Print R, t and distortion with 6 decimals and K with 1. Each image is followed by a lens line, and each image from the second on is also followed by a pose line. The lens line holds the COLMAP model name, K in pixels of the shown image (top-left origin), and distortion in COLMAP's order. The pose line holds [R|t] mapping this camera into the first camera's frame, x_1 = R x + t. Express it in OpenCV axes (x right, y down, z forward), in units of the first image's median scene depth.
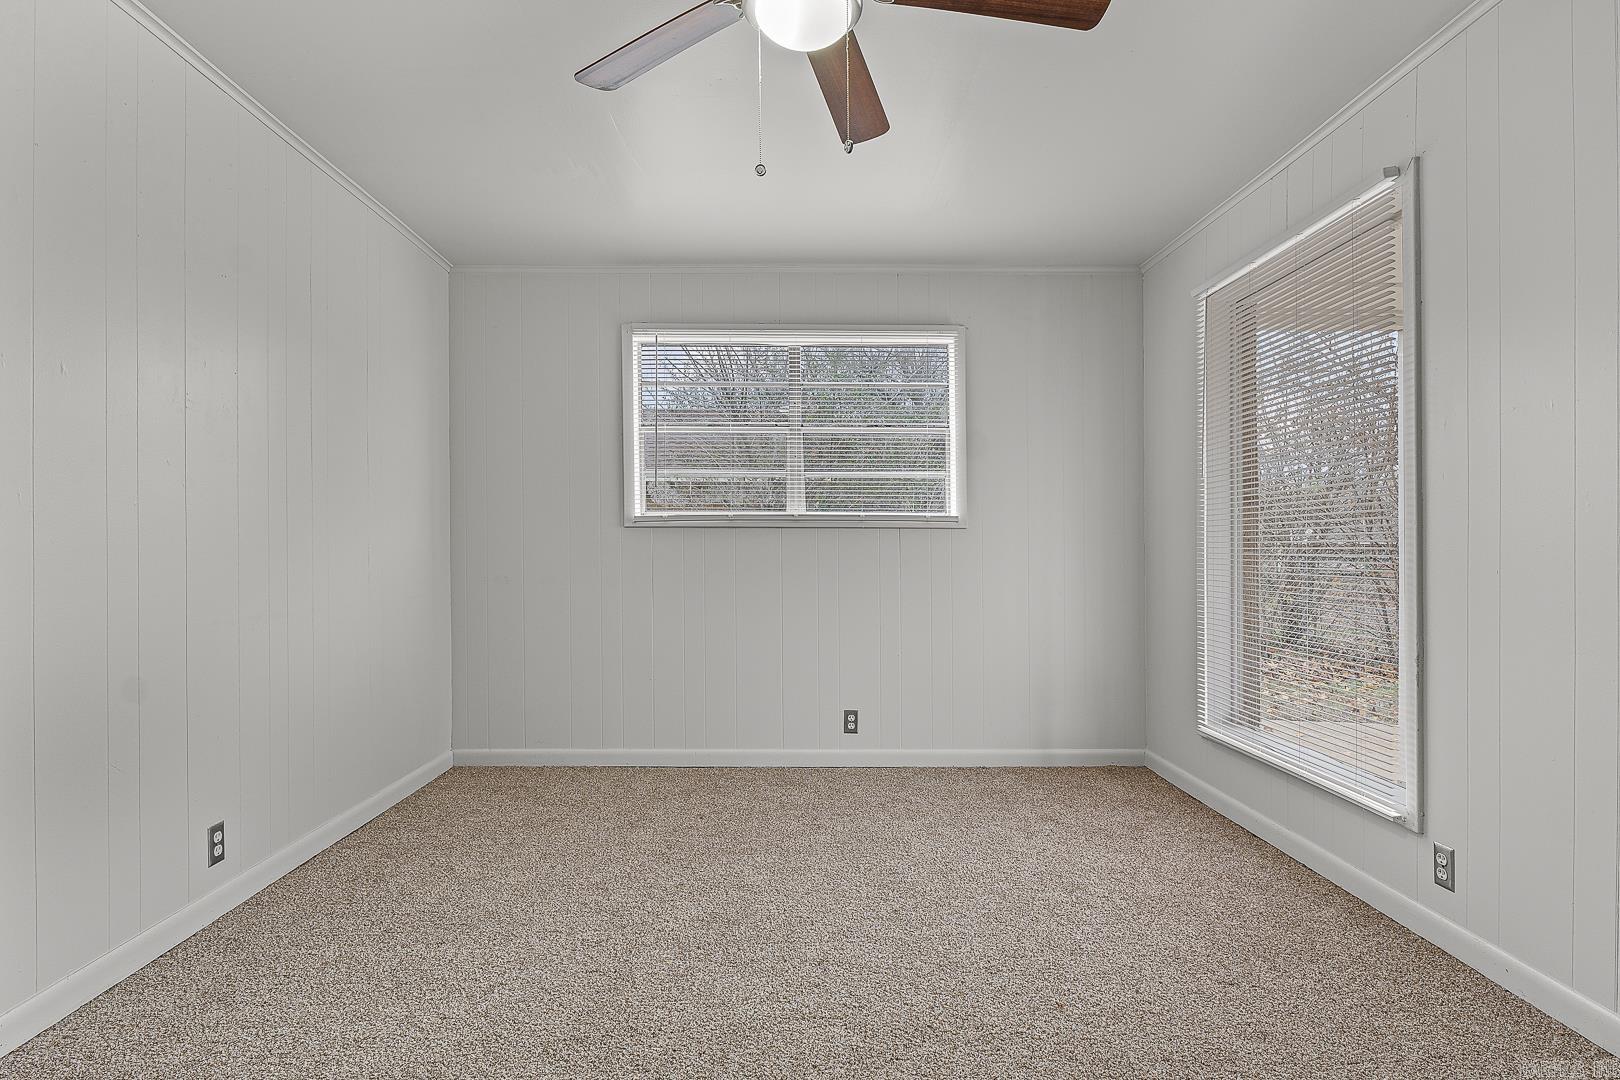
lens RADIAL K [[861.9, 0, 807.8], [0, 861.9, 561.3], [0, 0, 1]] dist [-0.002067, -0.001097]
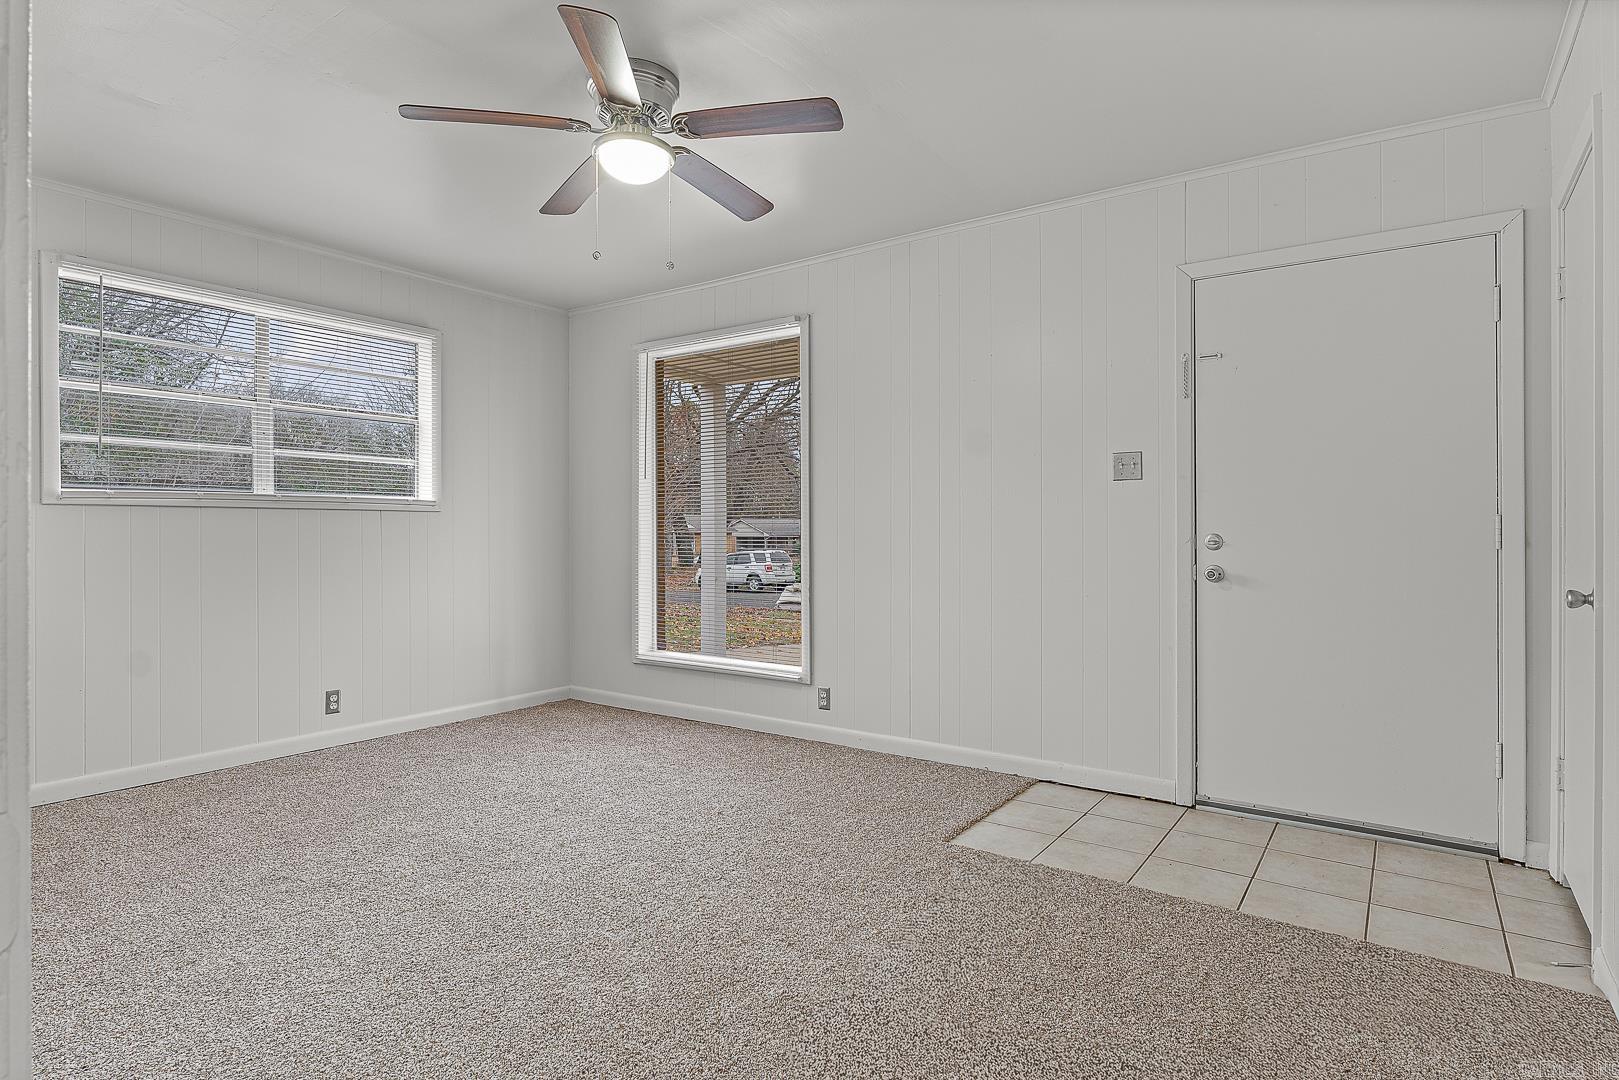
lens RADIAL K [[840.6, 0, 809.5], [0, 840.6, 540.0], [0, 0, 1]] dist [-0.002153, -0.001926]
pose [[0.592274, -0.012782, 0.805636, -0.408167], [0.016211, 0.999861, 0.003945, 0.002230], [-0.805574, 0.010724, 0.592398, -0.031306]]
